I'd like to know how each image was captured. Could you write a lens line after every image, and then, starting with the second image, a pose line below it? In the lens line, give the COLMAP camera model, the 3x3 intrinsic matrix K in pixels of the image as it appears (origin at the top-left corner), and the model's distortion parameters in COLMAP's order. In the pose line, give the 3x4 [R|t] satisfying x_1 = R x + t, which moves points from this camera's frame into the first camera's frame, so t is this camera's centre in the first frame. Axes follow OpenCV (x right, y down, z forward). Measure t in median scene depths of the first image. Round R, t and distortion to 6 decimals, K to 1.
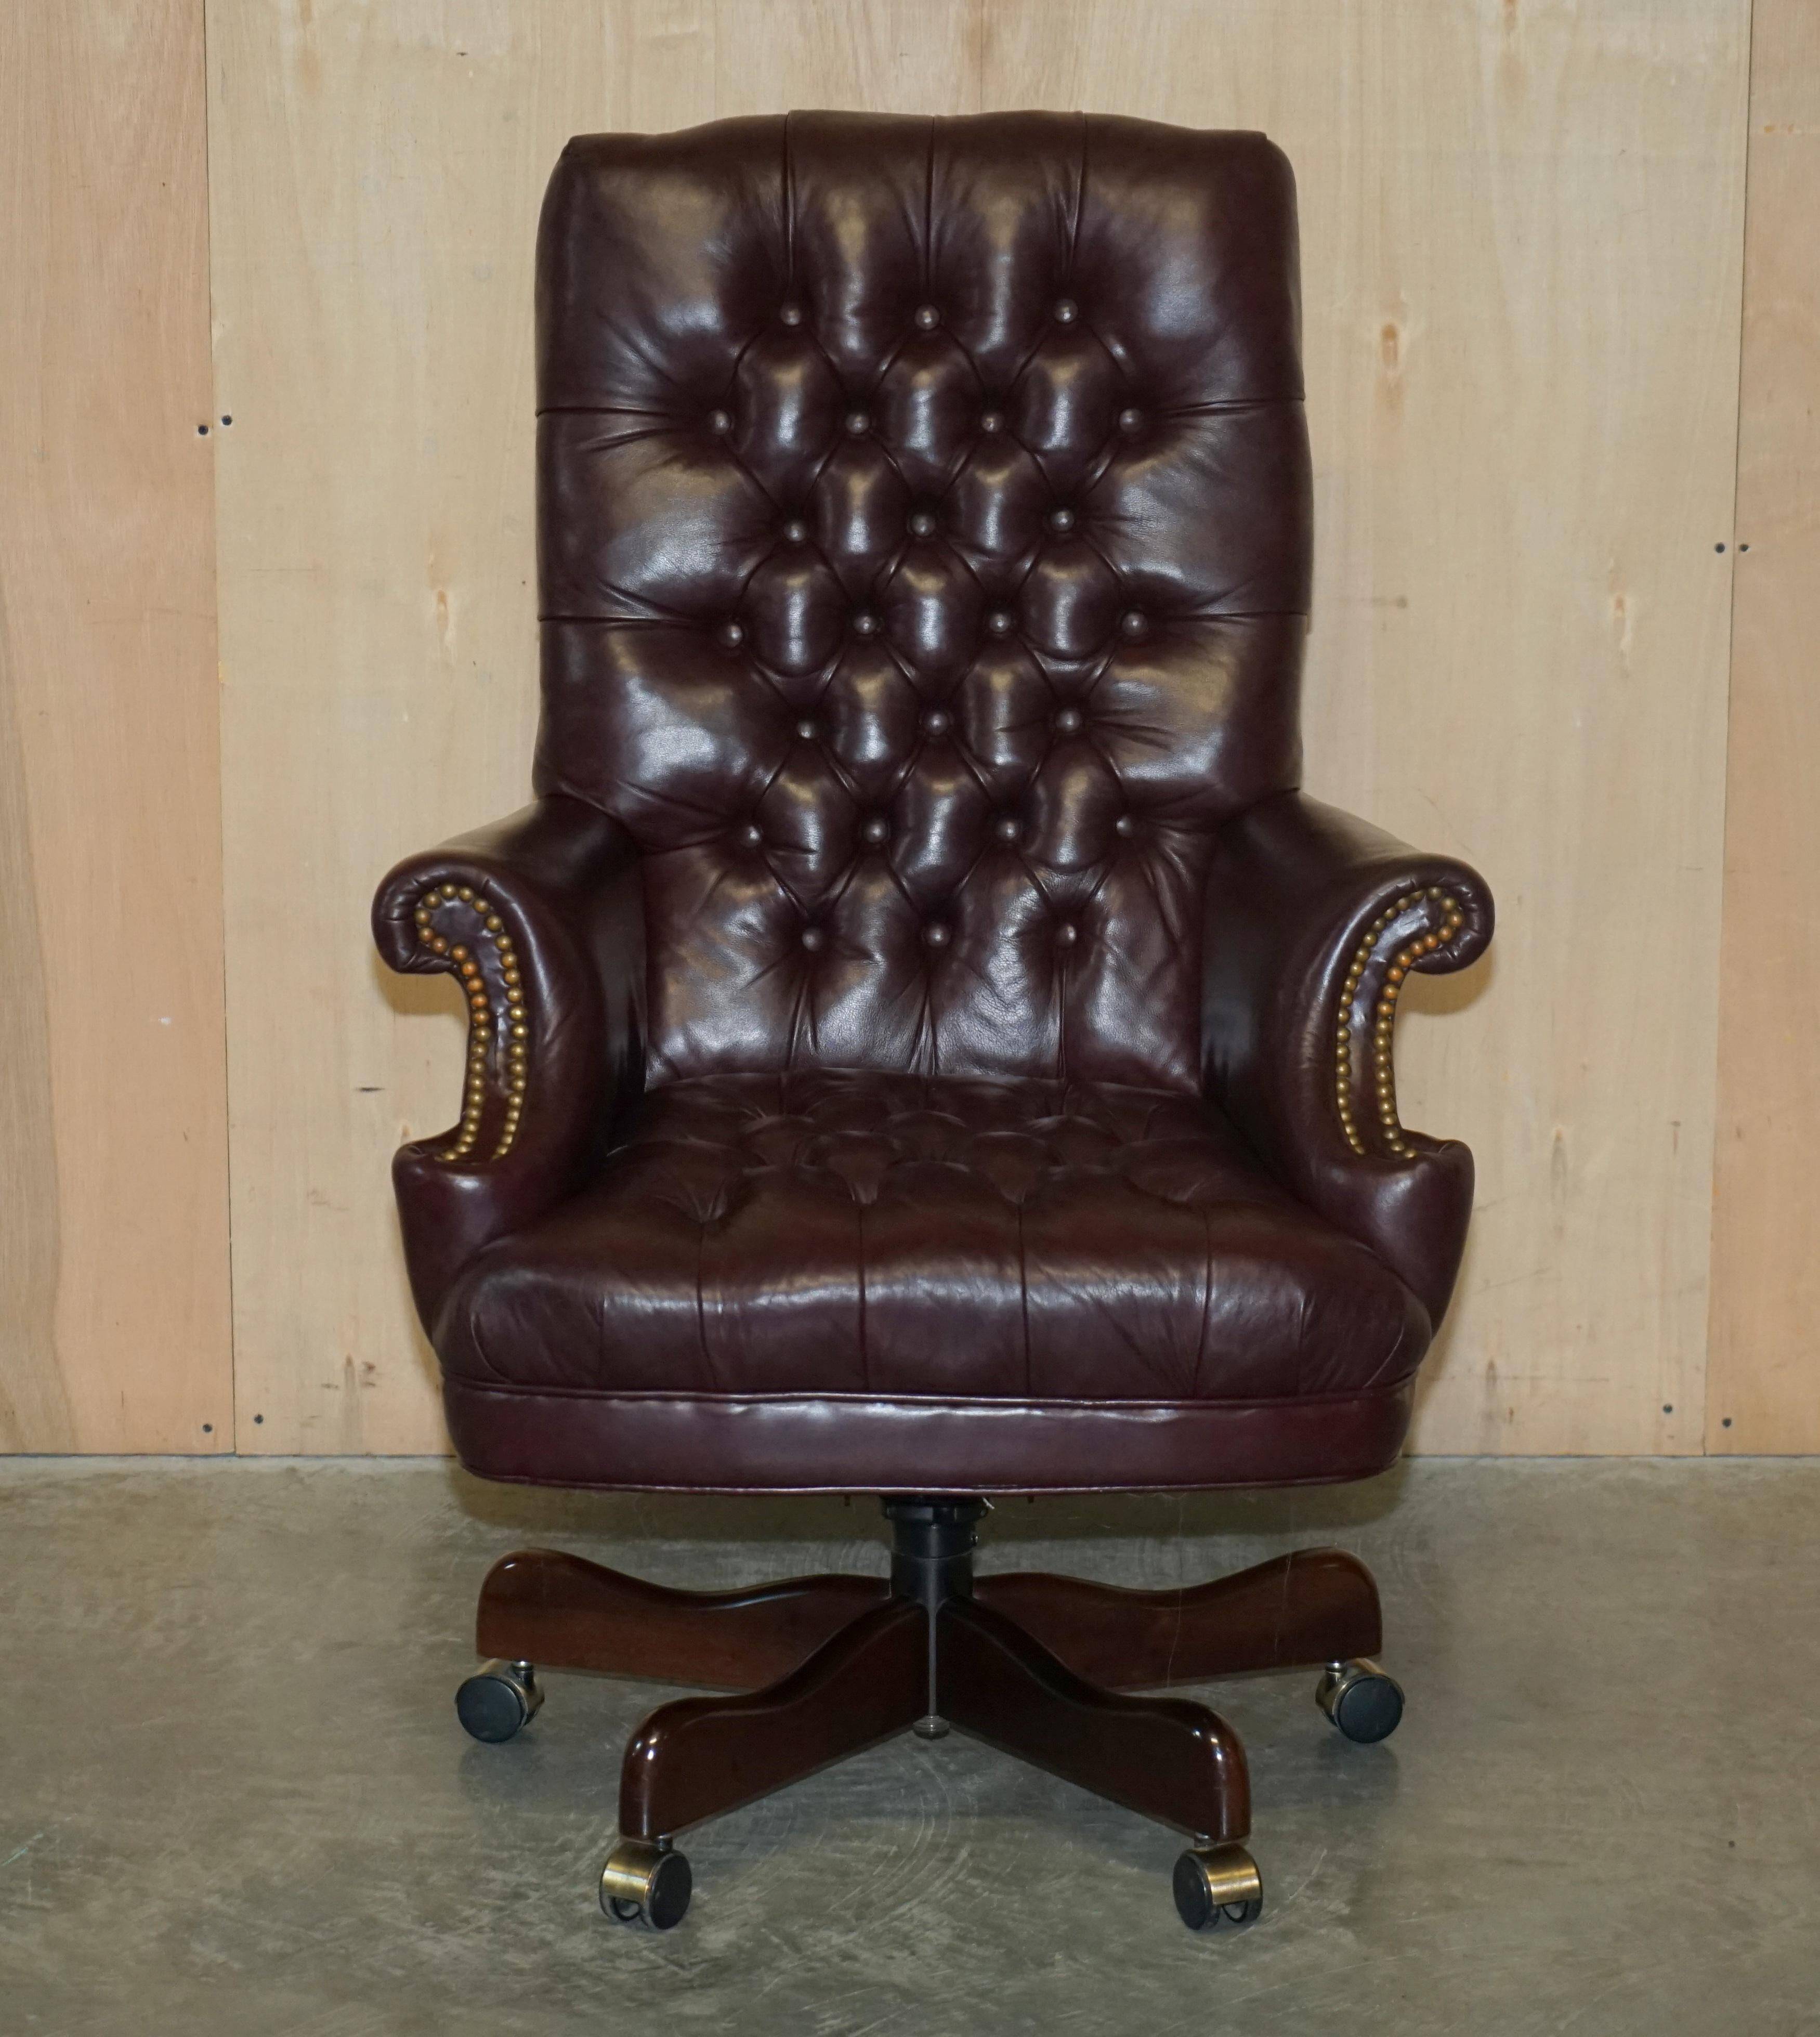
lens RADIAL K [[6245.2, 0, 910.0], [0, 6245.2, 1018.5], [0, 0, 1]] dist [-0.016707, -0.170422]
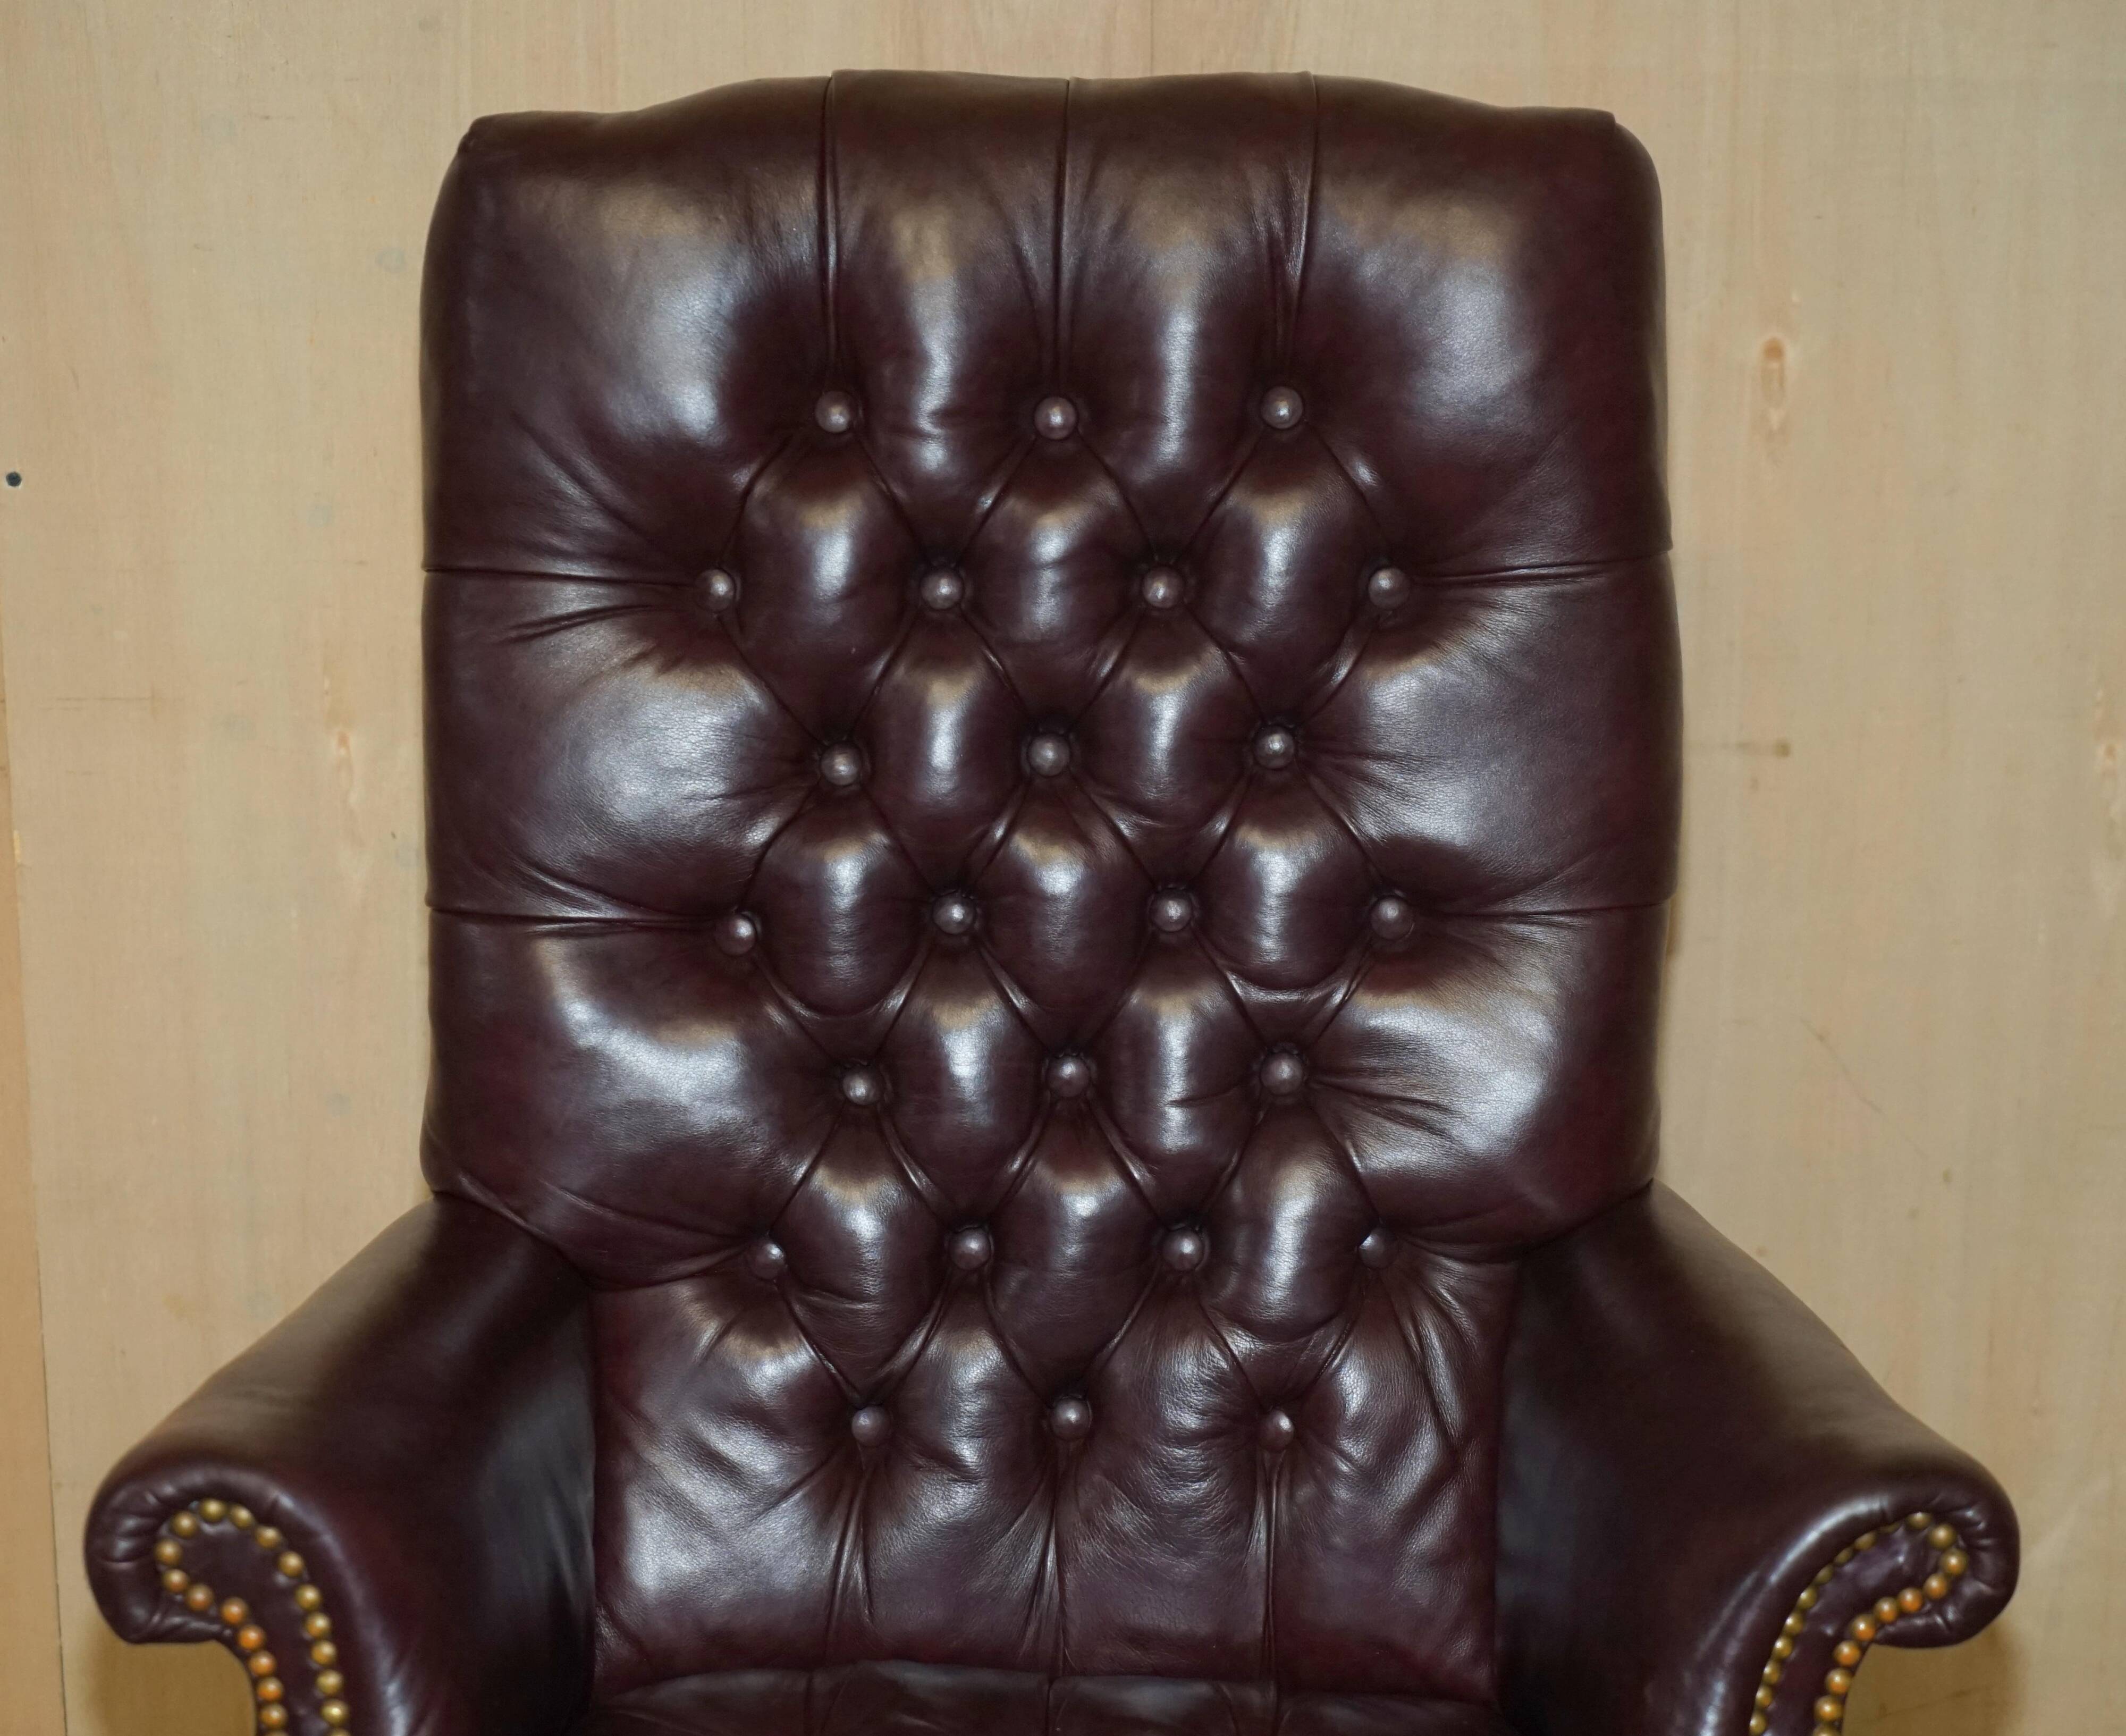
lens RADIAL K [[5528.5, 0, 1063.0], [0, 5528.5, 868.0], [0, 0, 1]] dist [-0.022769, -0.151598]
pose [[0.999932, 0.003480, -0.011117, 0.009892], [-0.002623, 0.997089, 0.076200, -0.112989], [0.011350, -0.076166, 0.997031, 0.470686]]
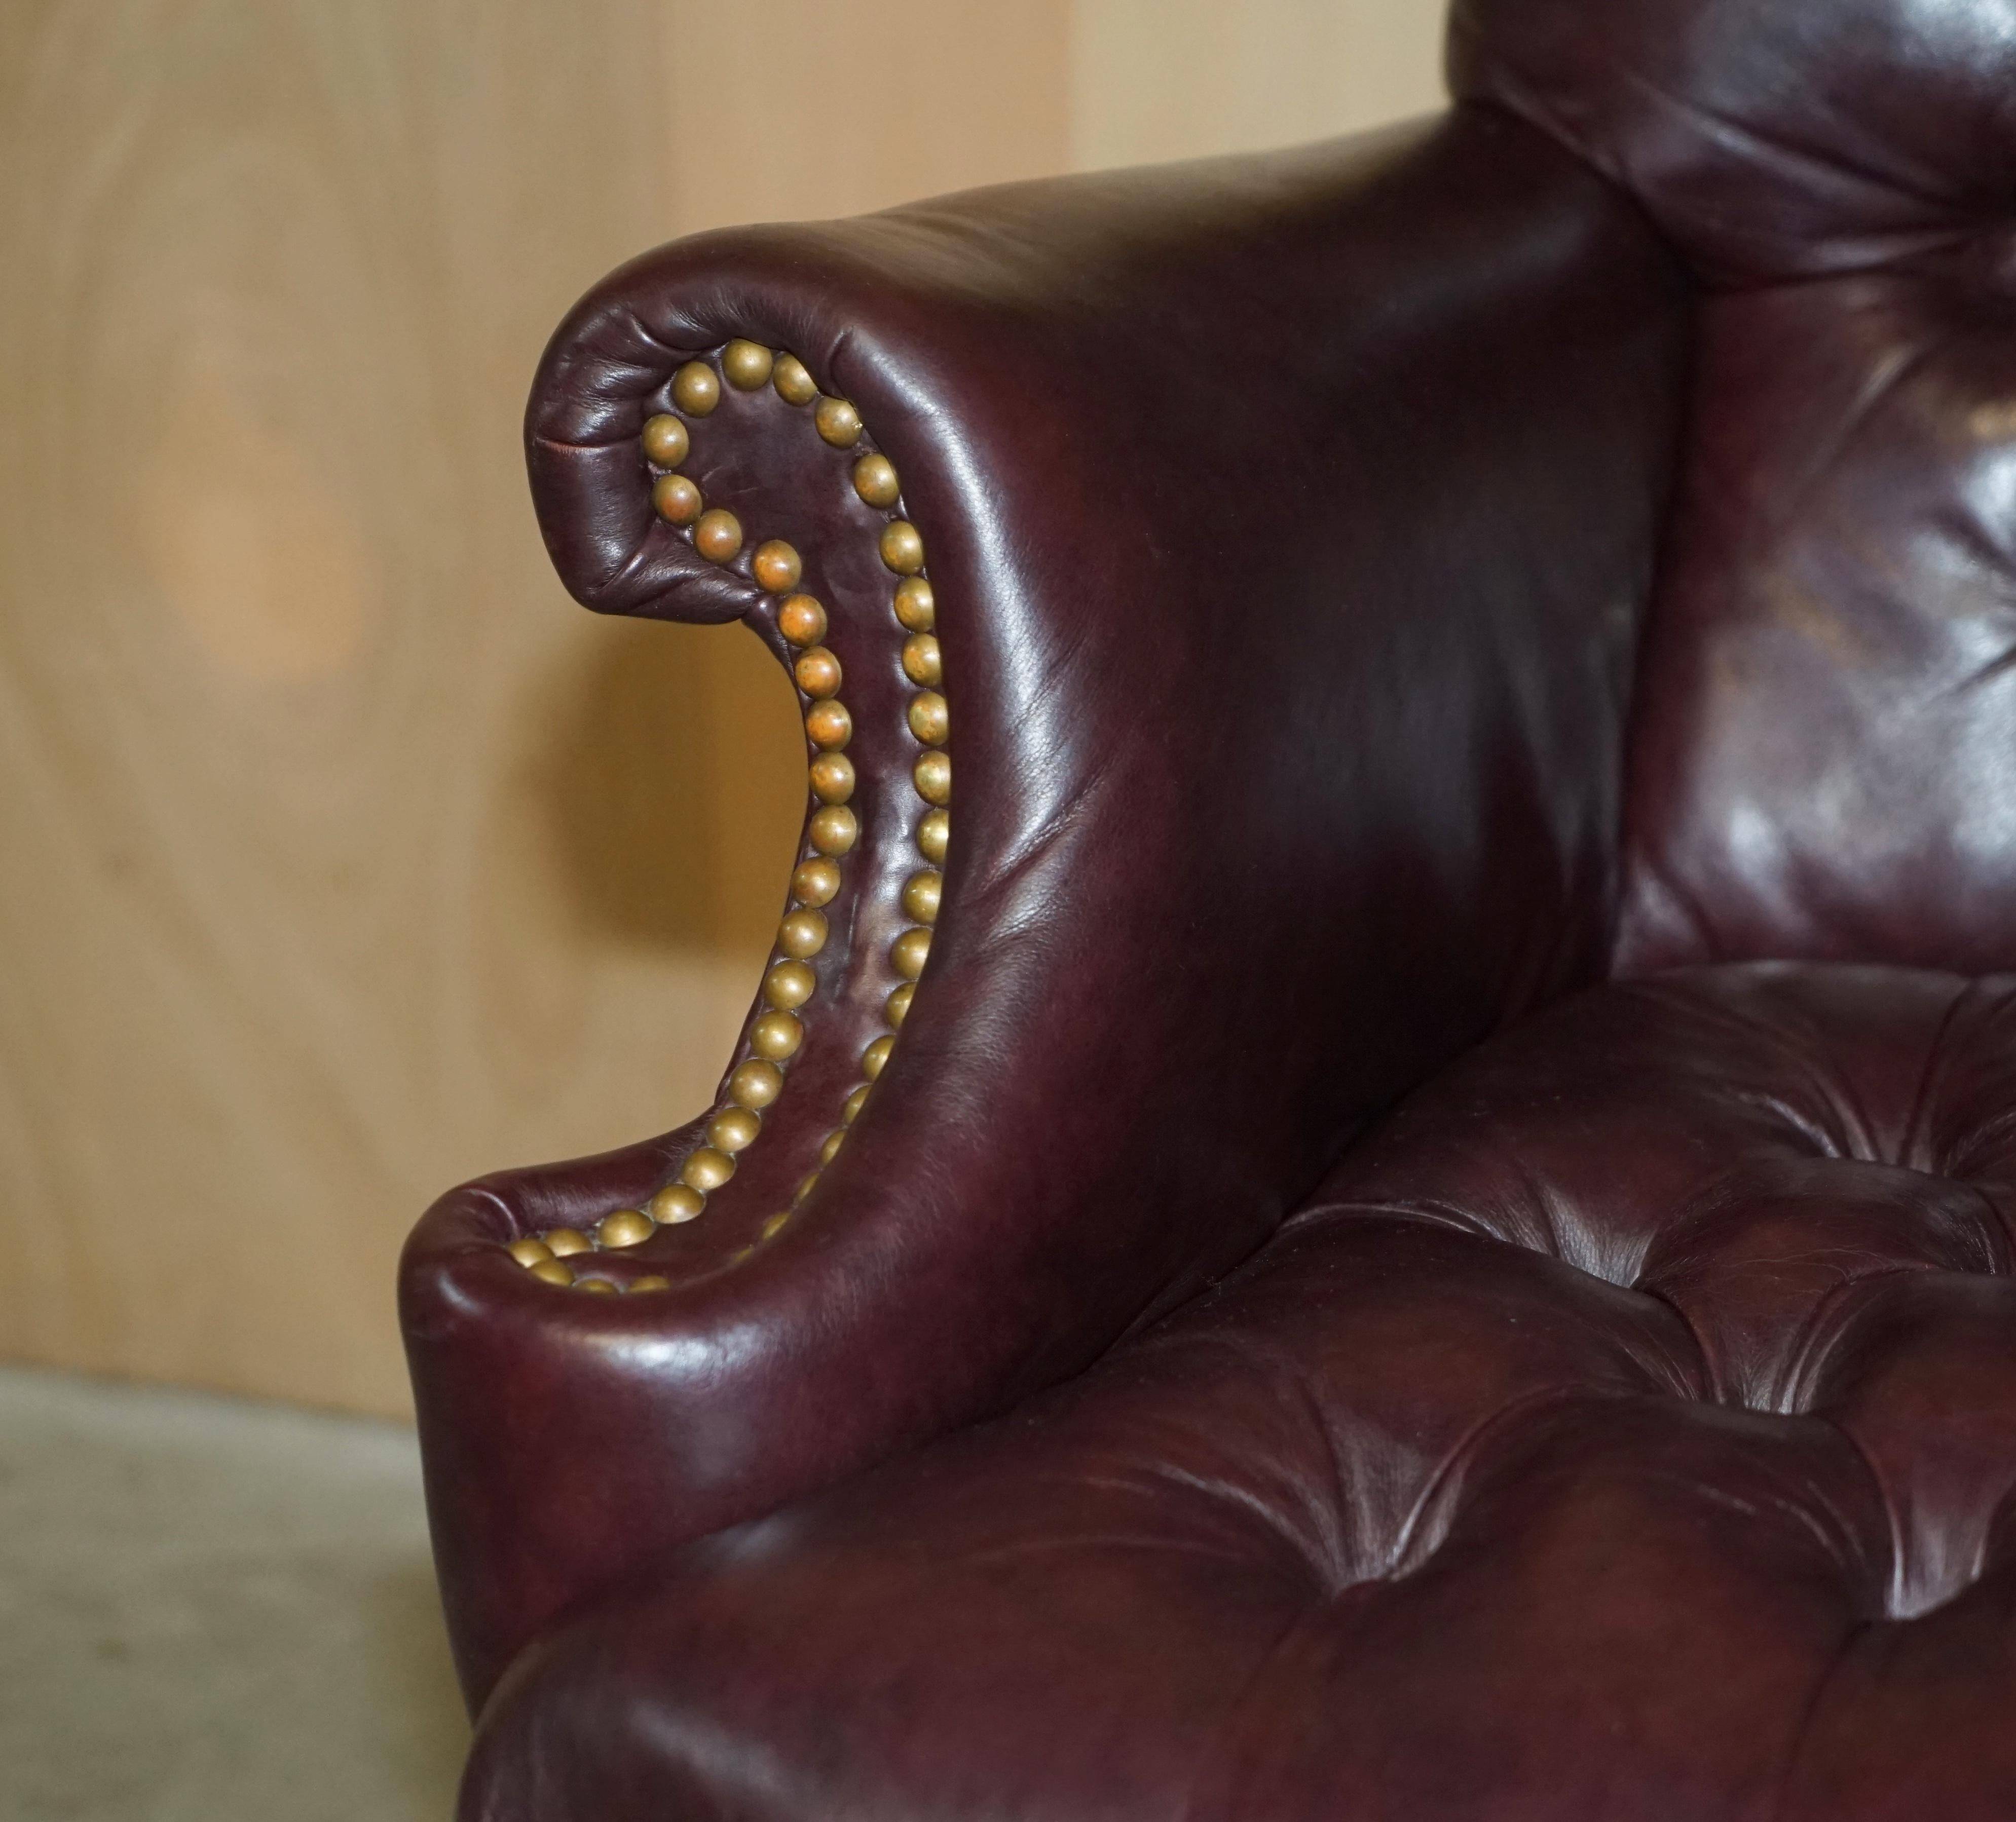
lens RADIAL K [[6240.9, 0, 1008.0], [0, 6240.9, 911.0], [0, 0, 1]] dist [0.017857, -0.791364]
pose [[0.937073, 0.111518, -0.330844, 0.041134], [-0.082147, 0.991437, 0.101515, -0.024660], [0.339331, -0.067949, 0.938210, 0.677556]]
